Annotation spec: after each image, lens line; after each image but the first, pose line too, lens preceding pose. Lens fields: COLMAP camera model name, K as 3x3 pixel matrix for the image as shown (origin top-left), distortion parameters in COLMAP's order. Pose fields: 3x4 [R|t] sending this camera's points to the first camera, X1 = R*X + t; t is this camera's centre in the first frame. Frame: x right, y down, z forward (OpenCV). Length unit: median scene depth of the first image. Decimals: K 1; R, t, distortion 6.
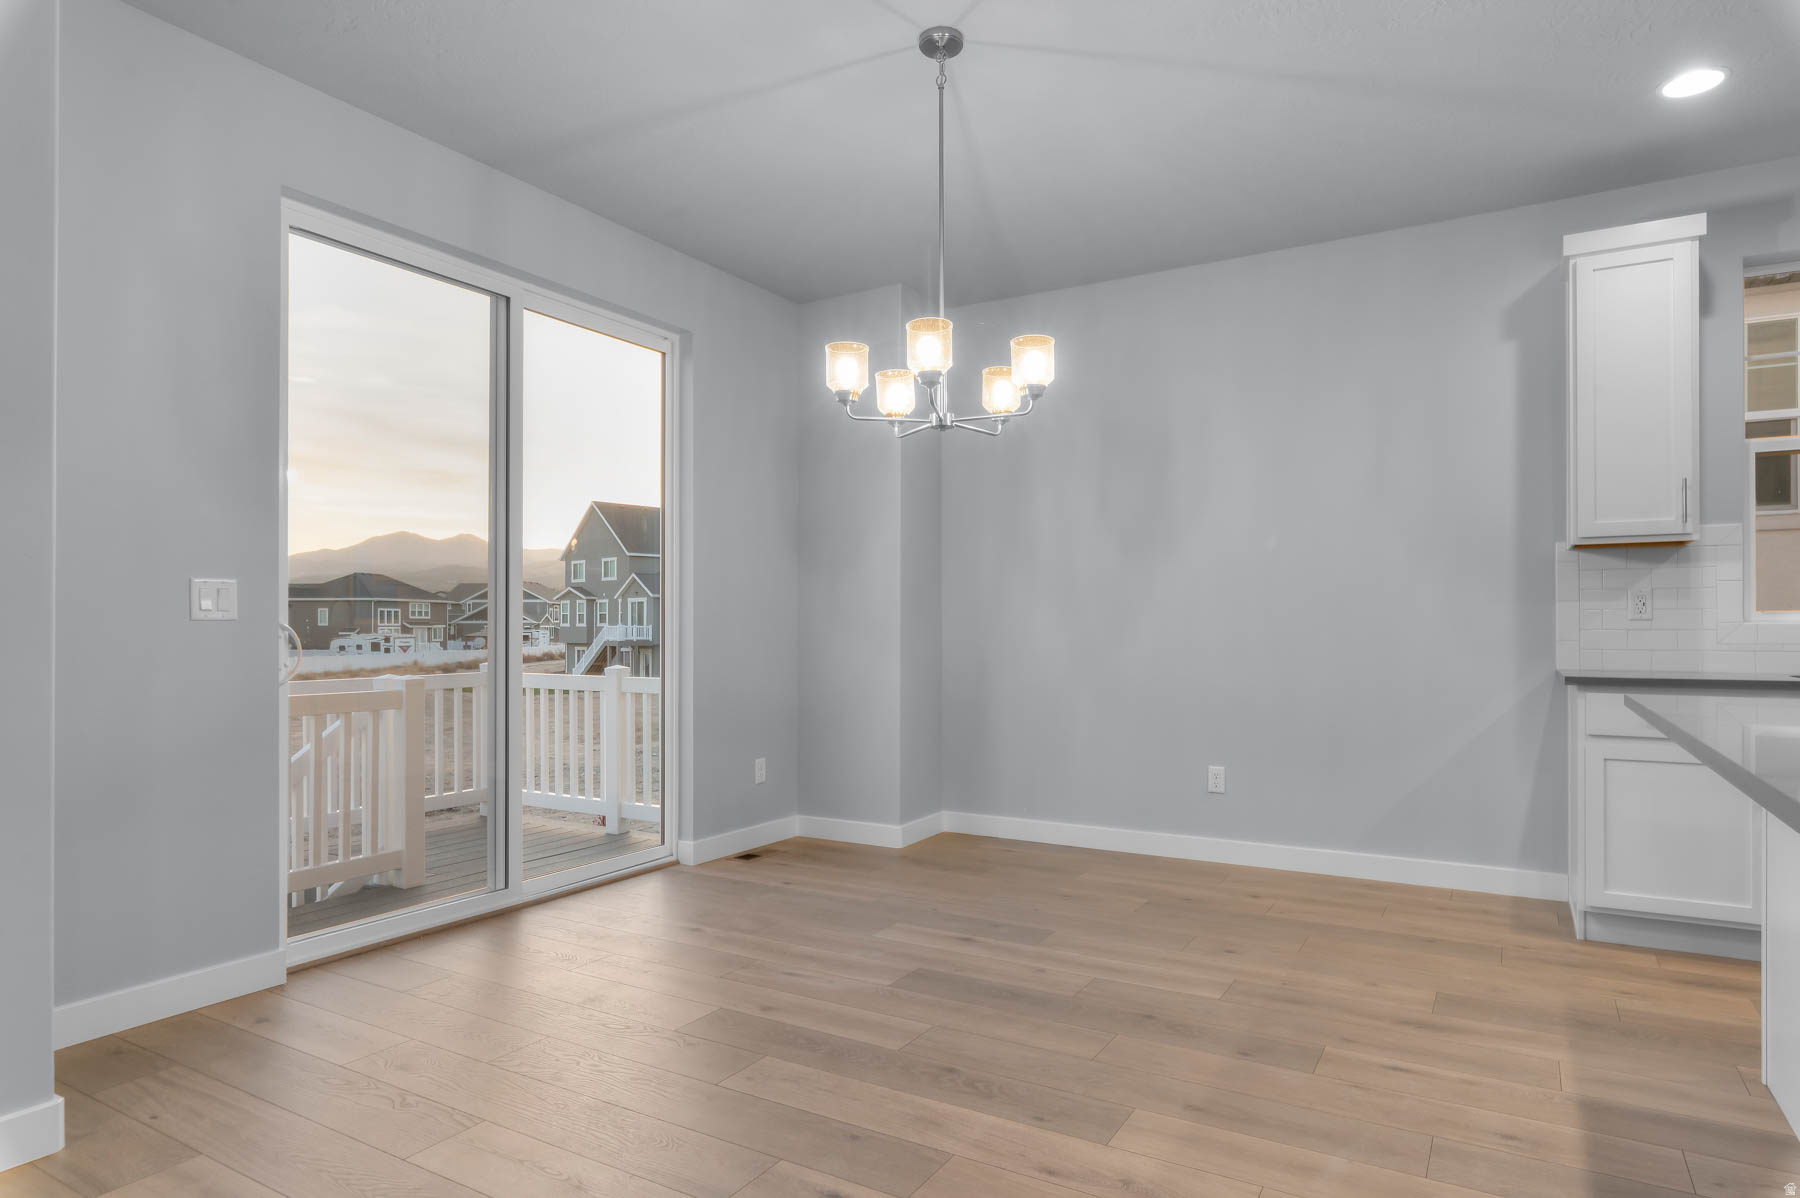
lens RADIAL K [[1040.9, 0, 900.0], [0, 1040.9, 599.0], [0, 0, 1]] dist [0.006297, 0.001595]
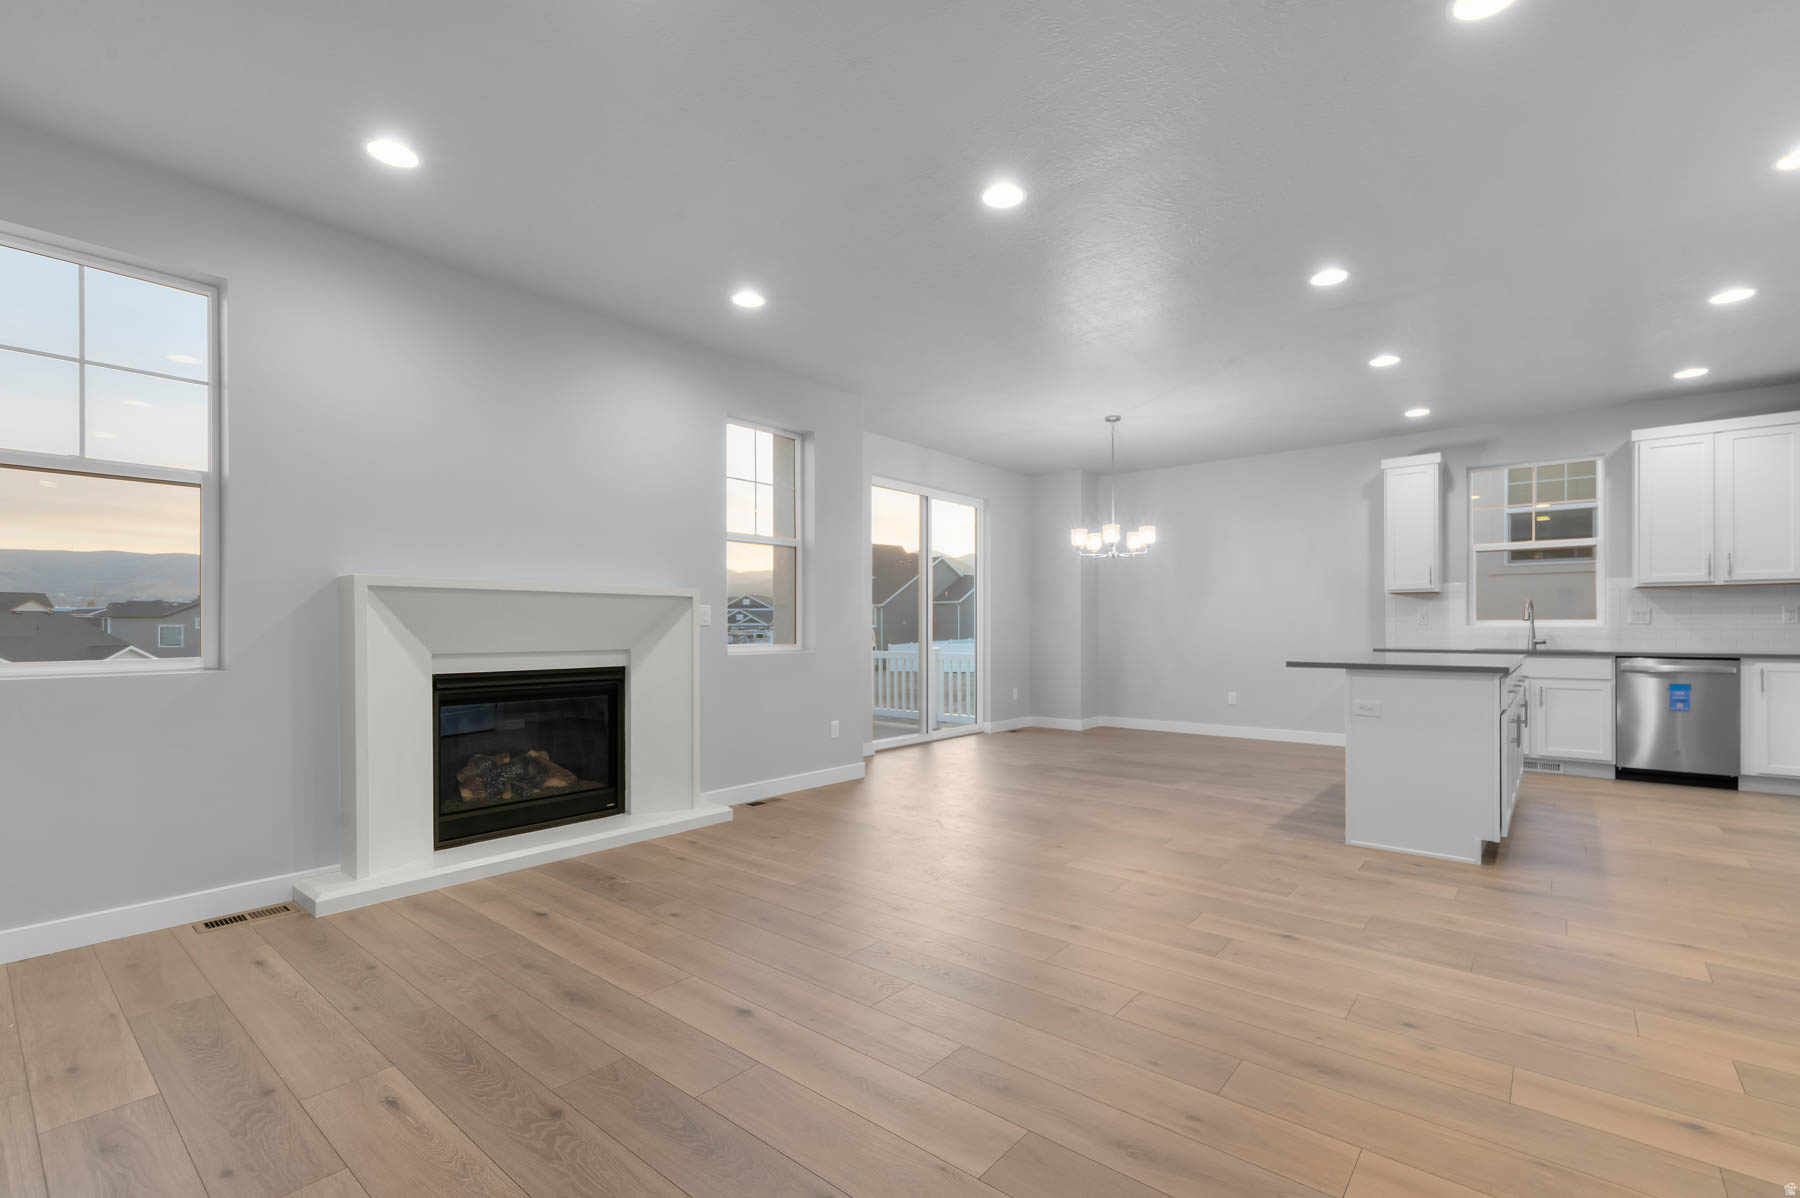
lens RADIAL K [[809.9, 0, 901.0], [0, 809.9, 626.0], [0, 0, 1]] dist [0.001535, 0.000302]
pose [[0.988022, -0.002297, -0.154294, -0.139592], [0.006118, 0.999686, 0.024295, -0.027287], [0.154190, -0.024948, 0.987726, -0.922540]]
